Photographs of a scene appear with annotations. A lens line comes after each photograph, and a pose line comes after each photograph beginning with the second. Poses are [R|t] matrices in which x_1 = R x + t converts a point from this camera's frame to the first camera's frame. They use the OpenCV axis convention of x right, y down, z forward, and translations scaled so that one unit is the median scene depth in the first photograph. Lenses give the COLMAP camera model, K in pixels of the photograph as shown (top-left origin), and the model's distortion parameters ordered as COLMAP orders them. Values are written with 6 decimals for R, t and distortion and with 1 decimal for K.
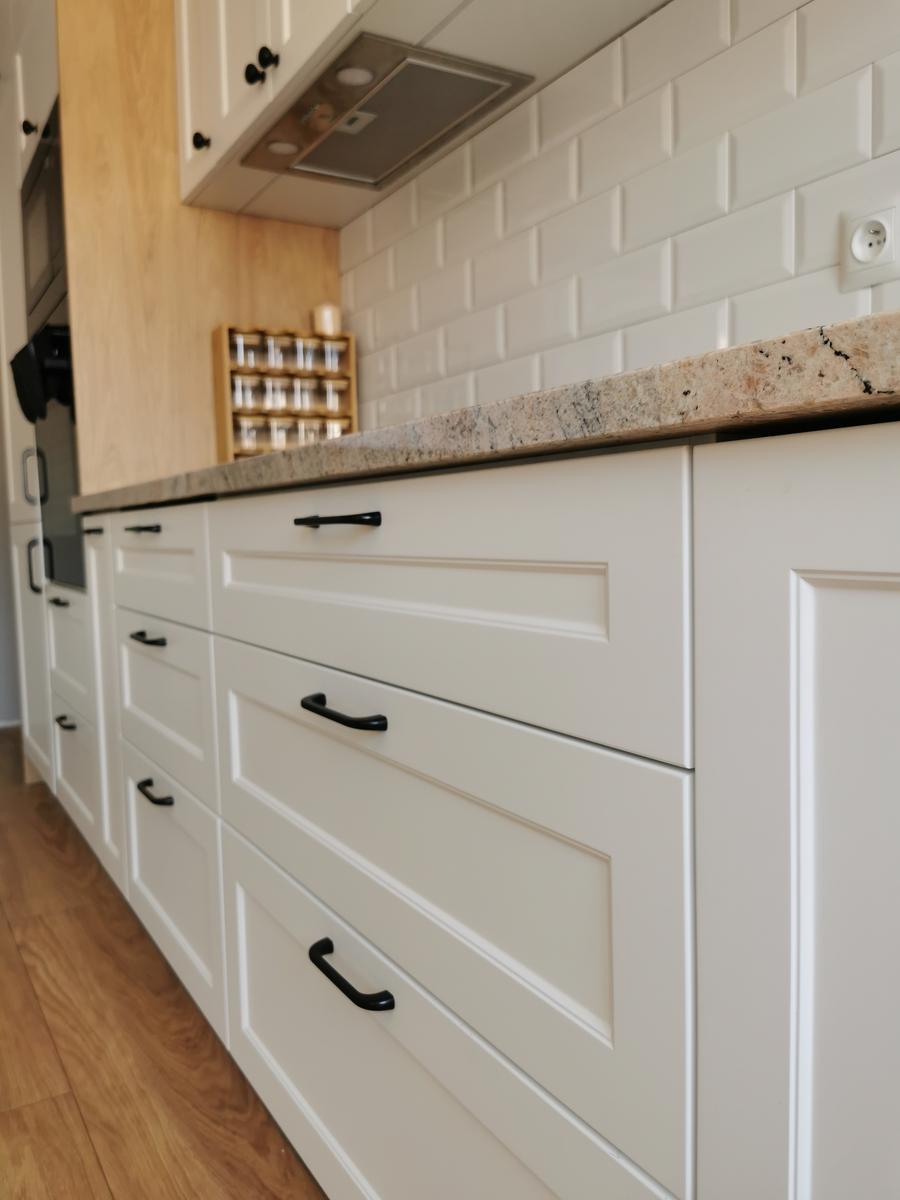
lens RADIAL K [[943.8, 0, 450.0], [0, 943.8, 600.0], [0, 0, 1]] dist [-0.028526, -0.000877]
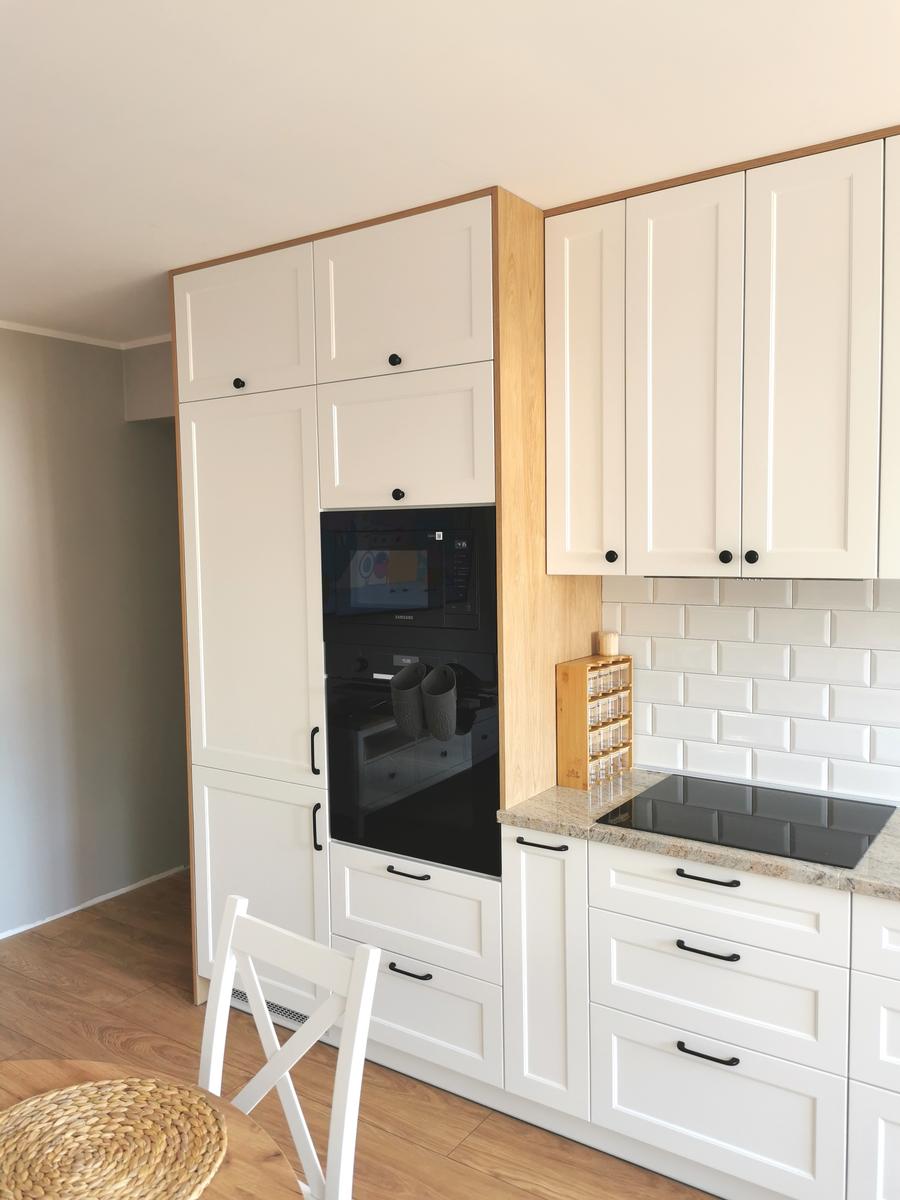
lens RADIAL K [[946.1, 0, 437.2], [0, 946.1, 602.2], [0, 0, 1]] dist [0.088030, -0.118122]
pose [[0.910452, -0.022064, 0.413026, -1.012174], [0.024076, 0.999710, 0.000332, -0.398804], [-0.412914, 0.009641, 0.910719, -0.167604]]
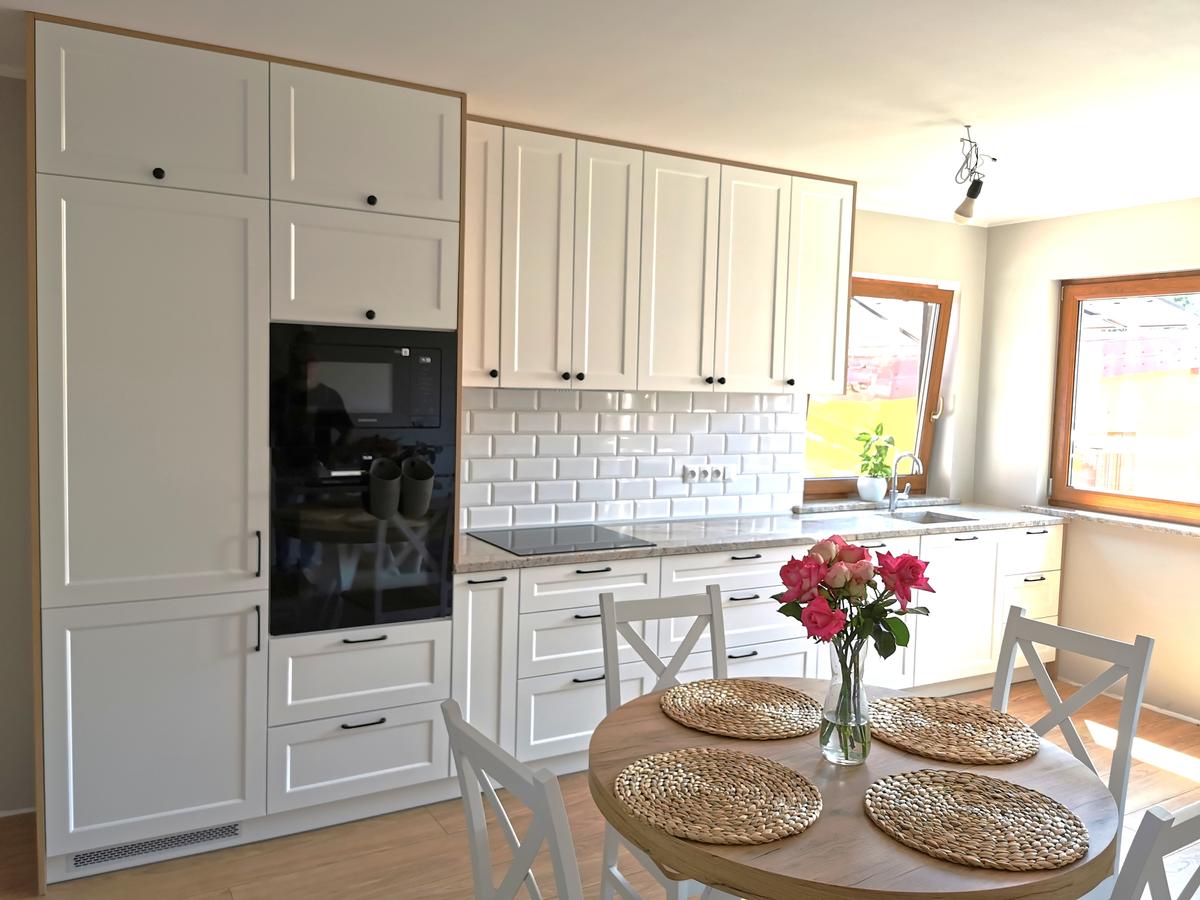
lens RADIAL K [[946.1, 0, 594.0], [0, 946.1, 446.4], [0, 0, 1]] dist [0.088030, -0.118122]
pose [[0.009221, -0.047748, 0.998817, -2.104237], [0.042012, 0.997996, 0.047321, -0.393338], [-0.999075, 0.041526, 0.011208, 0.713981]]
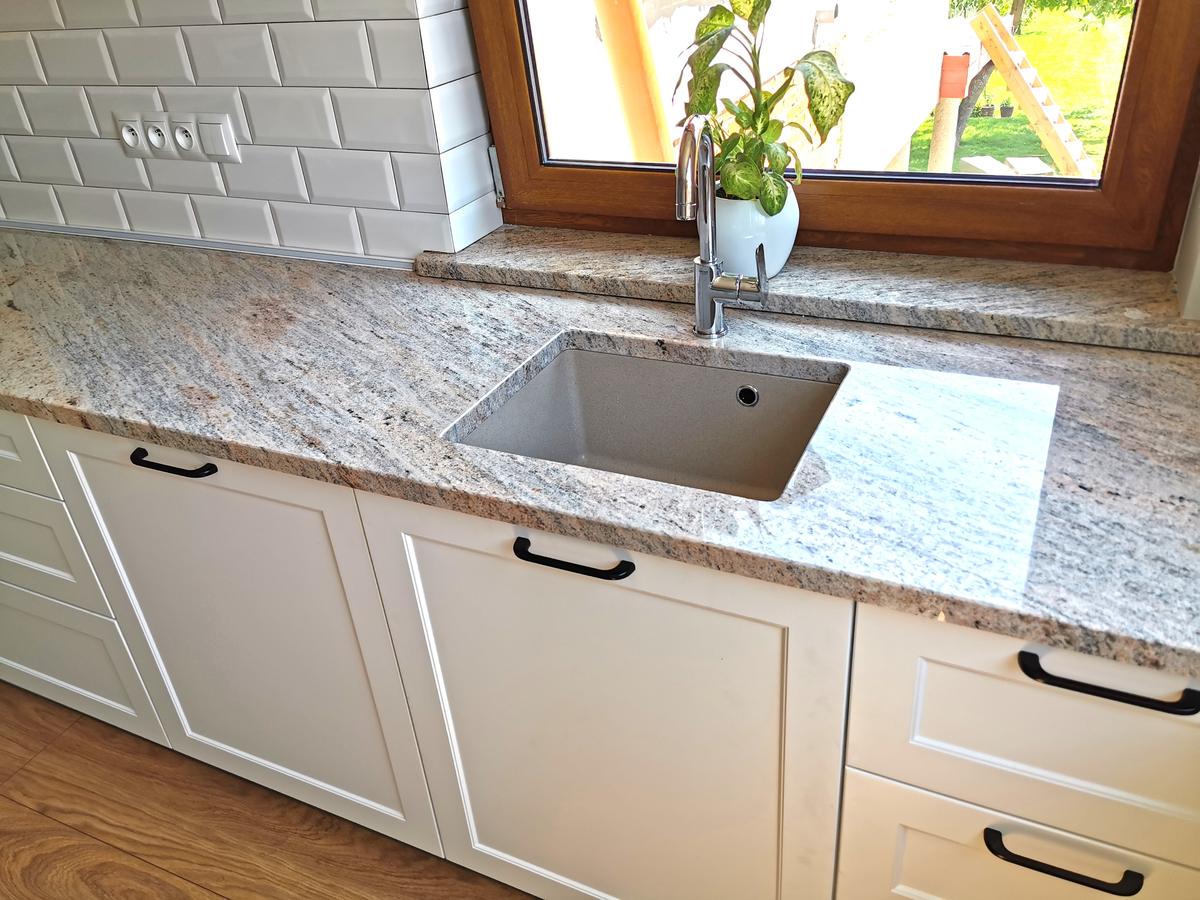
lens RADIAL K [[946.1, 0, 594.0], [0, 946.1, 446.4], [0, 0, 1]] dist [0.088030, -0.118122]
pose [[0.832956, -0.317952, 0.452870, 0.085749], [0.099323, 0.891049, 0.442906, -0.307563], [-0.544353, -0.323941, 0.773784, -0.592010]]
